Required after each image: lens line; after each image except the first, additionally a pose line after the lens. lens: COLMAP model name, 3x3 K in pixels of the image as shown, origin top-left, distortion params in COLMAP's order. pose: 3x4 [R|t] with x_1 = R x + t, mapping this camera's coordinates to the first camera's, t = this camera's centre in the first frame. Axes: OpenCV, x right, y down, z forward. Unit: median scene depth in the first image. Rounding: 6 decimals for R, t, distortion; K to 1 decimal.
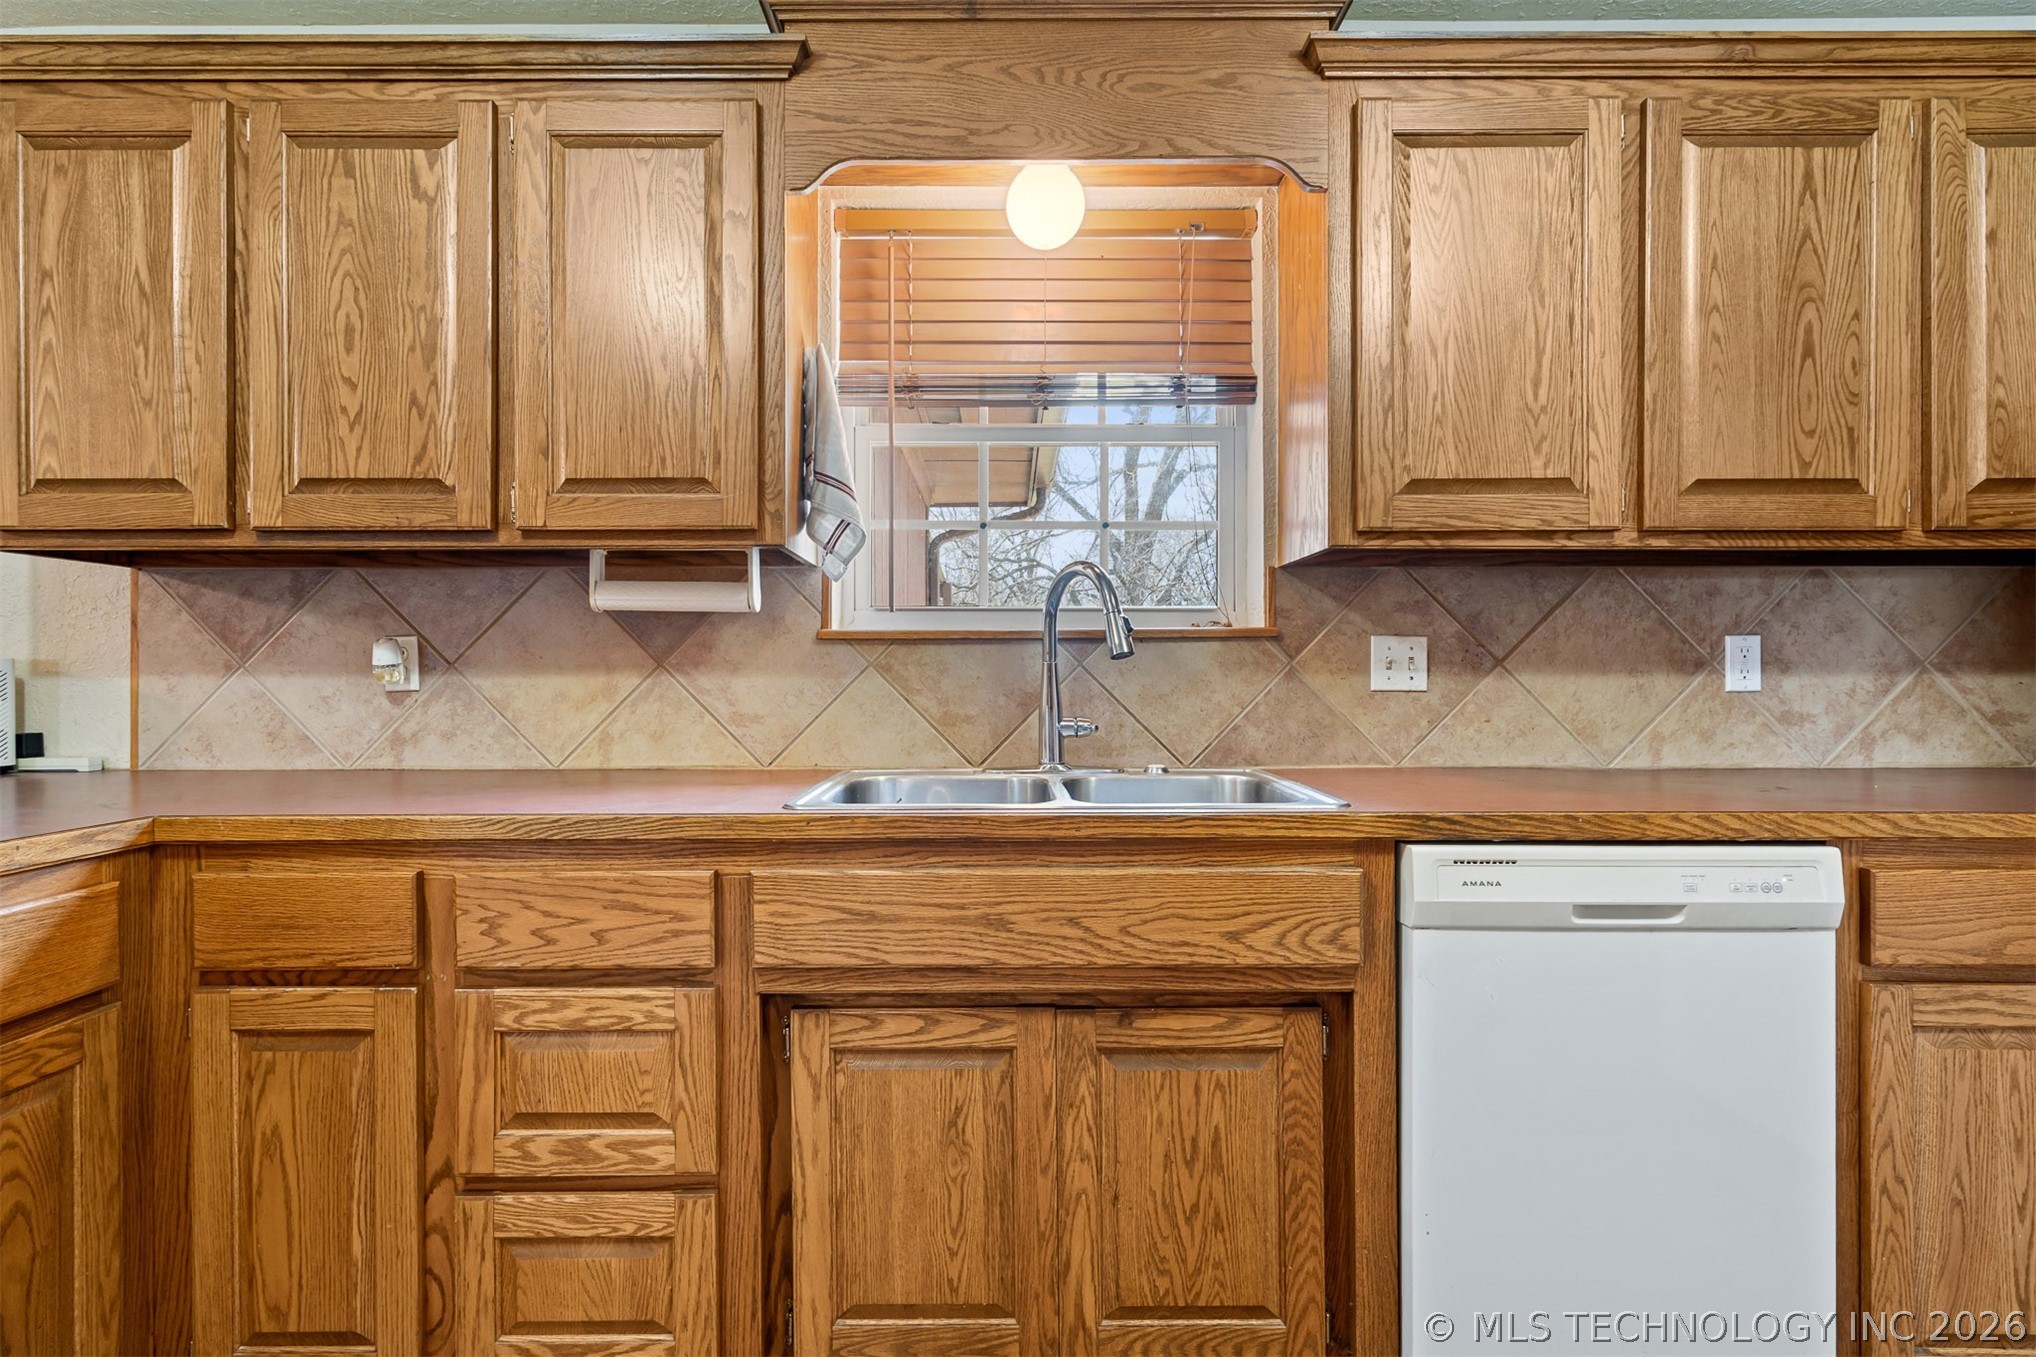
lens RADIAL K [[966.9, 0, 1011.5], [0, 966.9, 680.9], [0, 0, 1]] dist [0.001463, 0.000493]
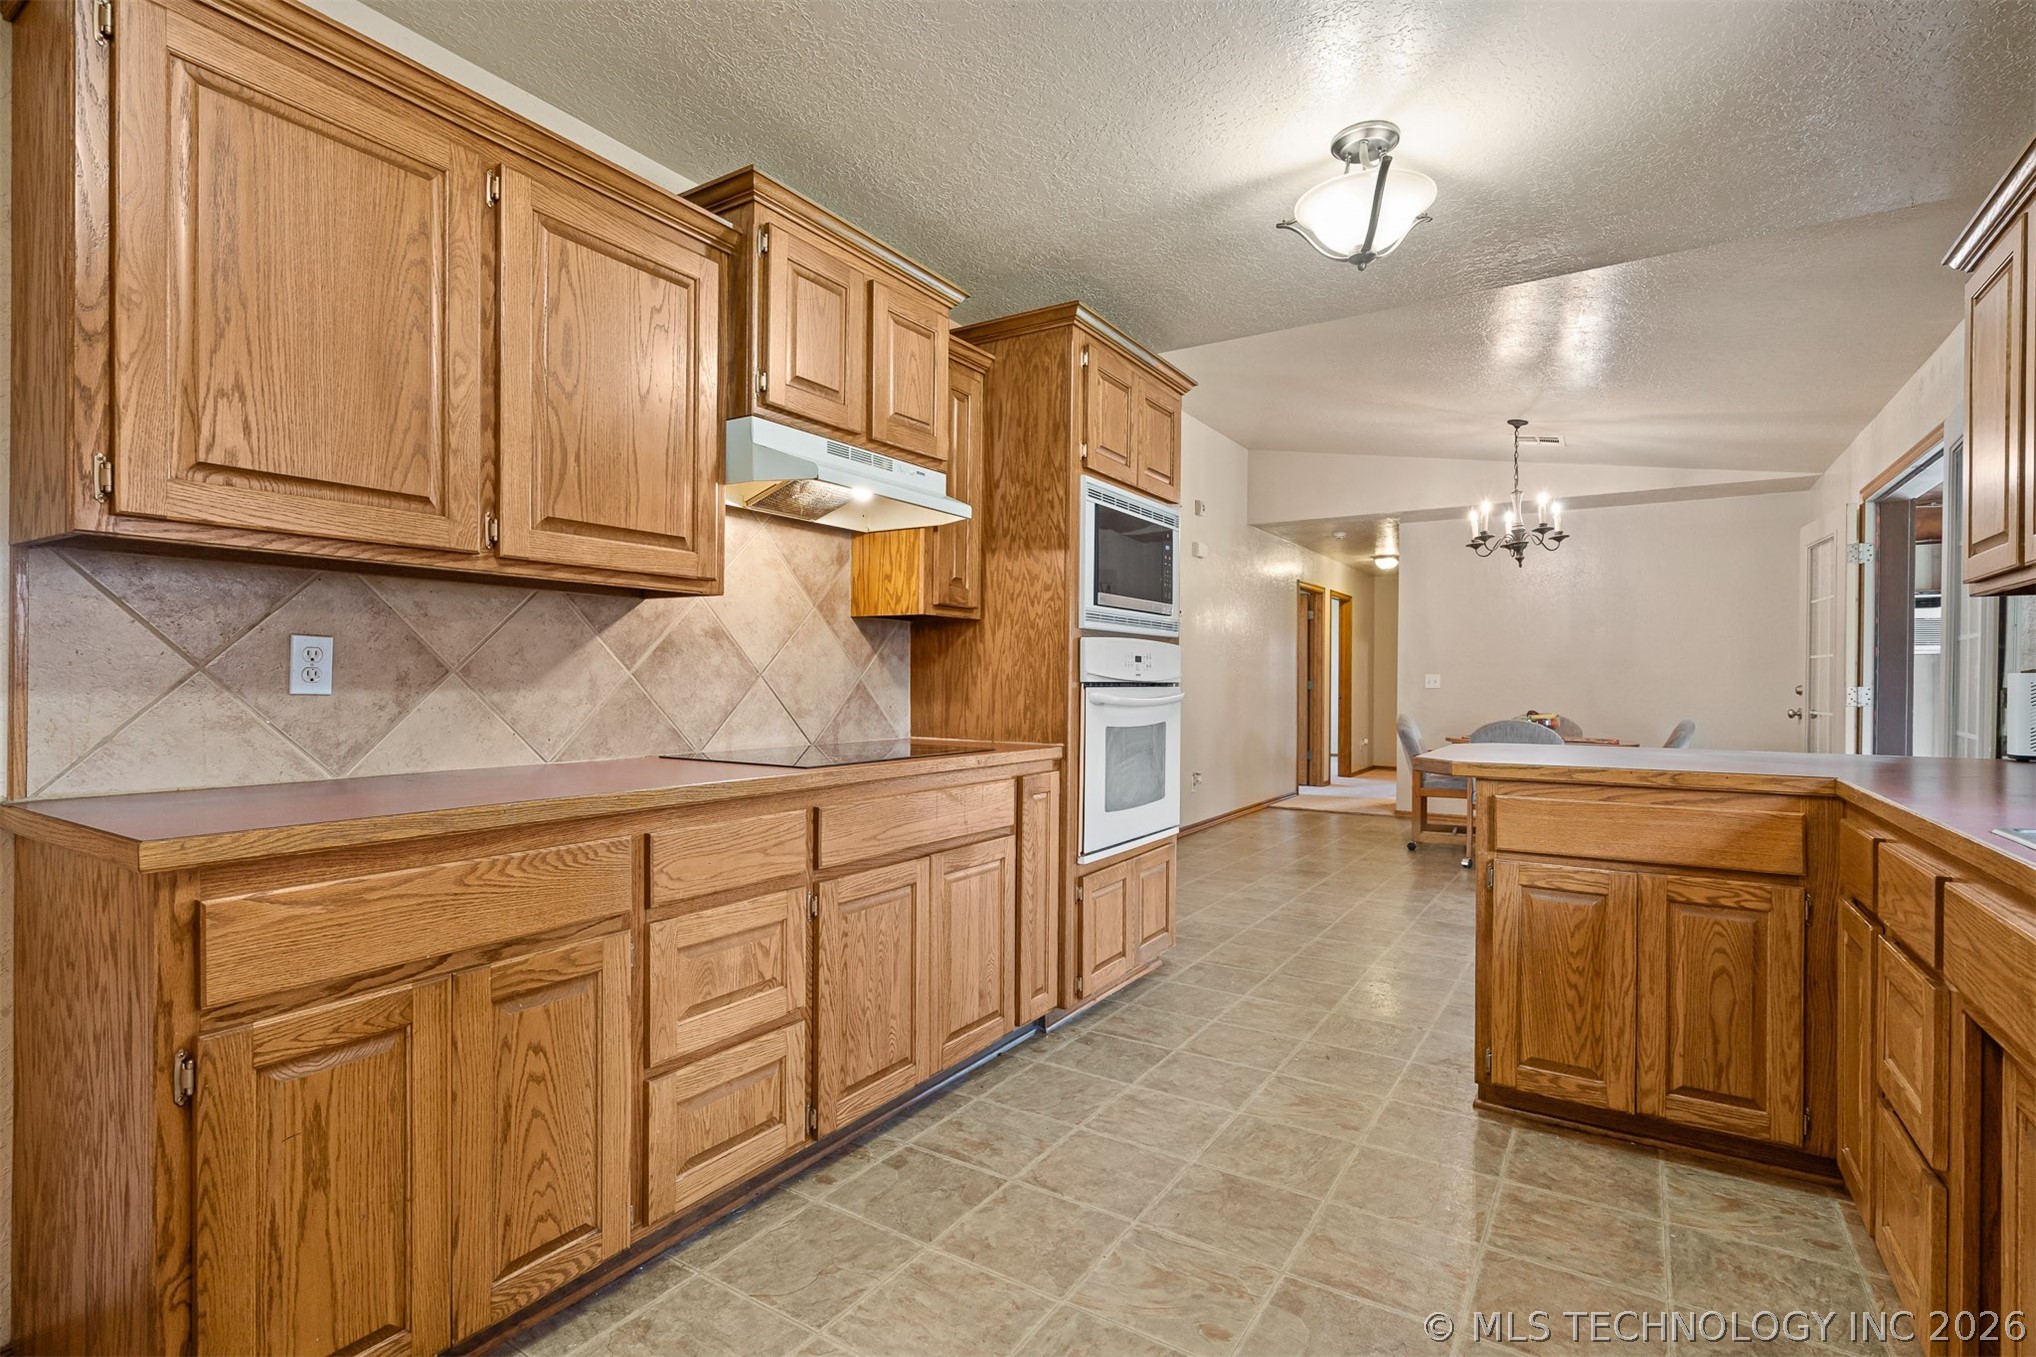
lens RADIAL K [[966.9, 0, 1011.5], [0, 966.9, 680.9], [0, 0, 1]] dist [0.001463, 0.000493]
pose [[-0.540075, -0.001534, -0.841616, 0.913307], [-0.008083, 0.999962, 0.003364, -0.006819], [0.841578, 0.008620, -0.540066, 0.598048]]
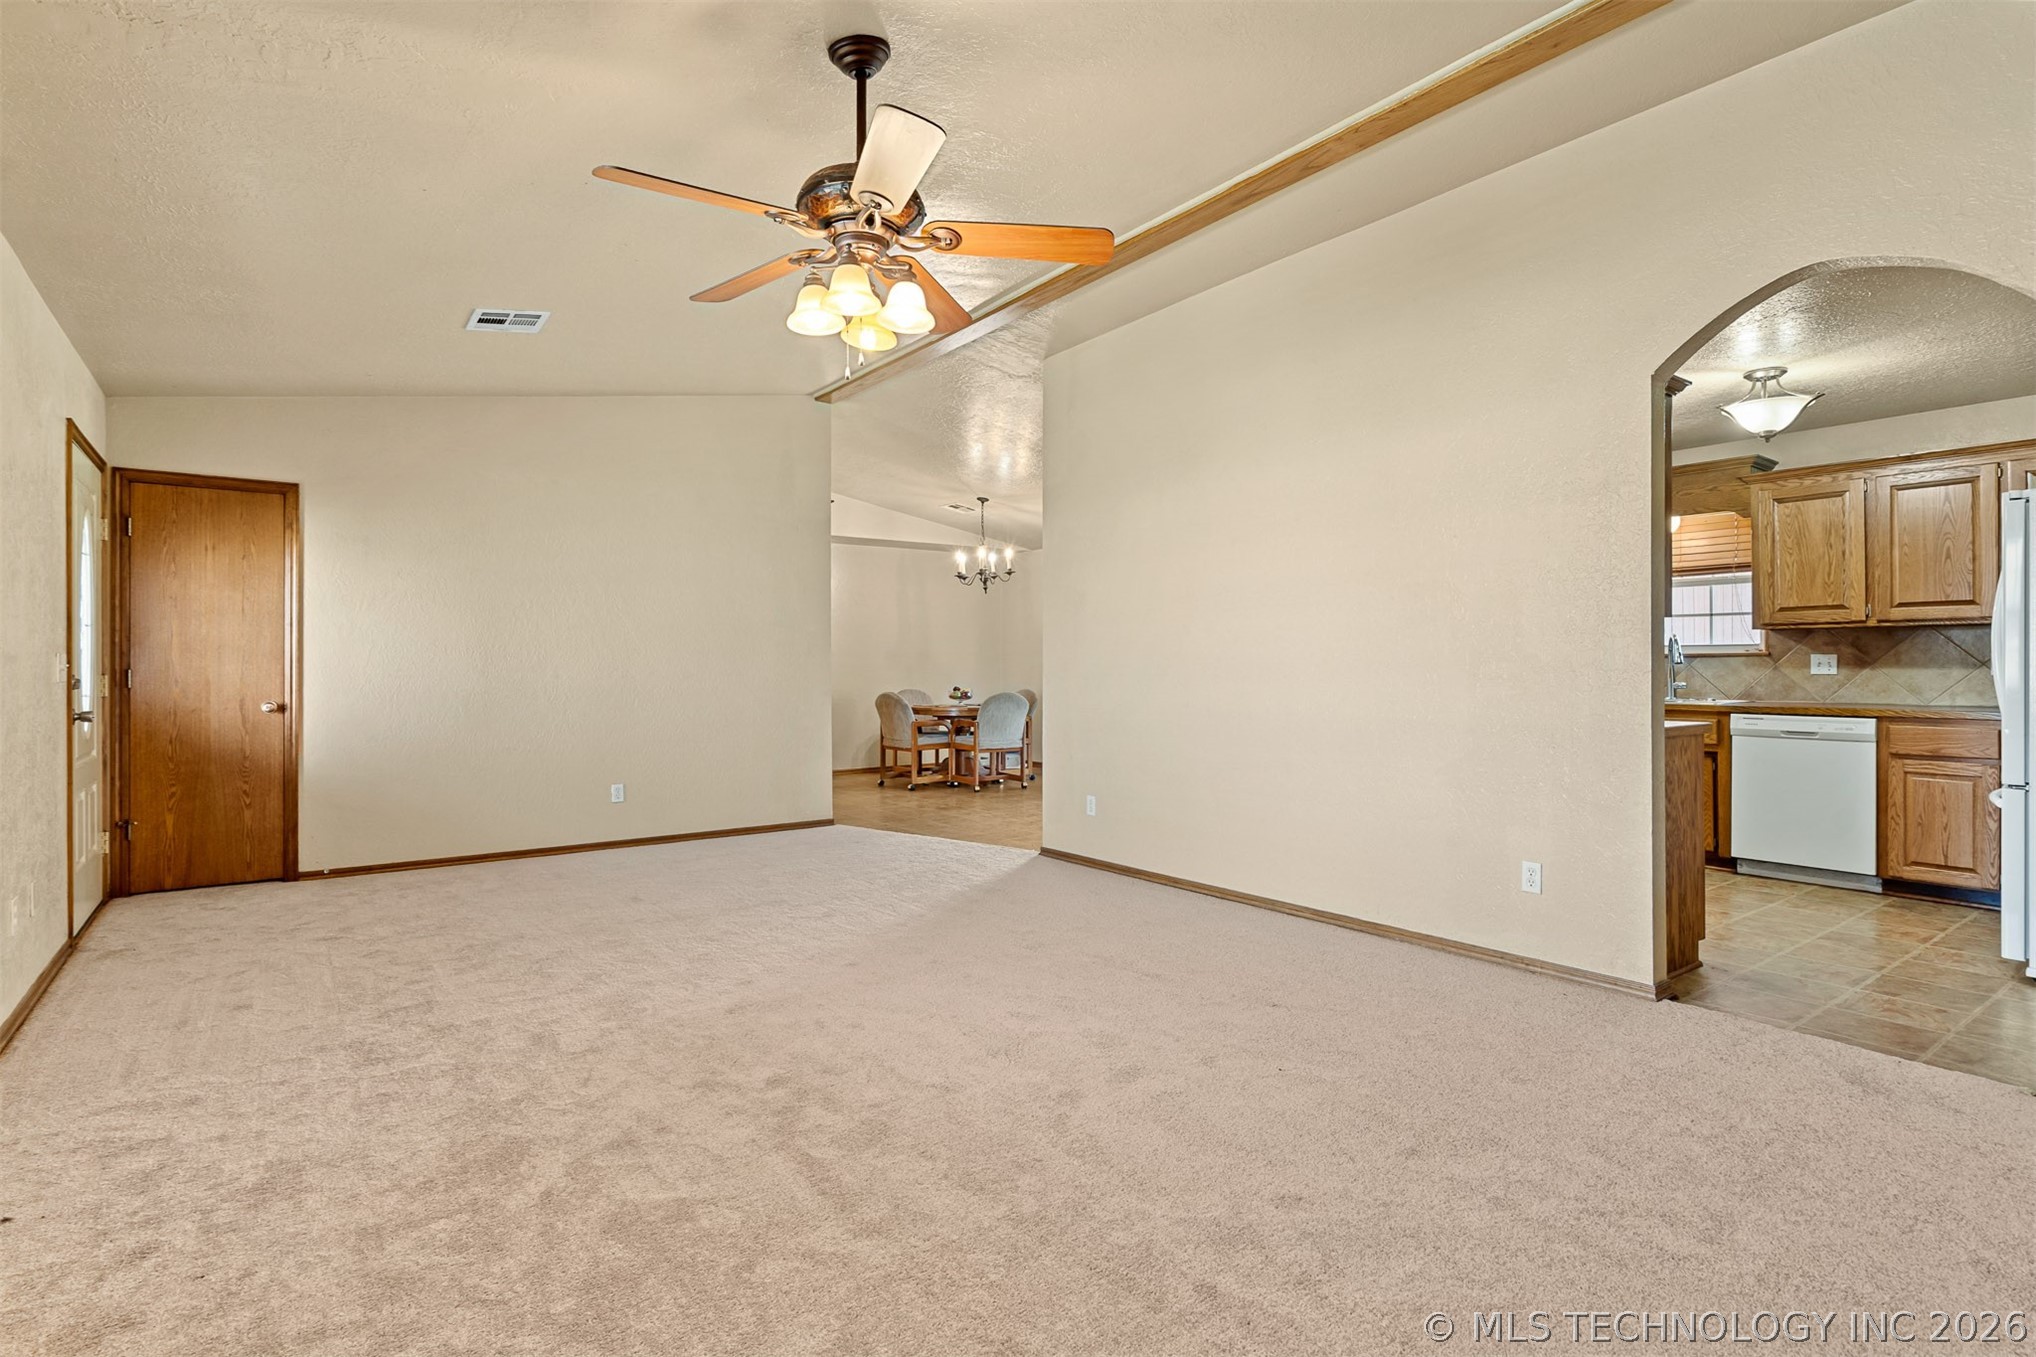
lens RADIAL K [[979.9, 0, 1014.0], [0, 979.9, 667.6], [0, 0, 1]] dist [0.000362, -0.000490]
pose [[0.596179, 0.000106, -0.802852, 1.501796], [-0.000845, 1.000000, -0.000496, -0.006958], [0.802851, 0.000974, 0.596179, -2.951369]]
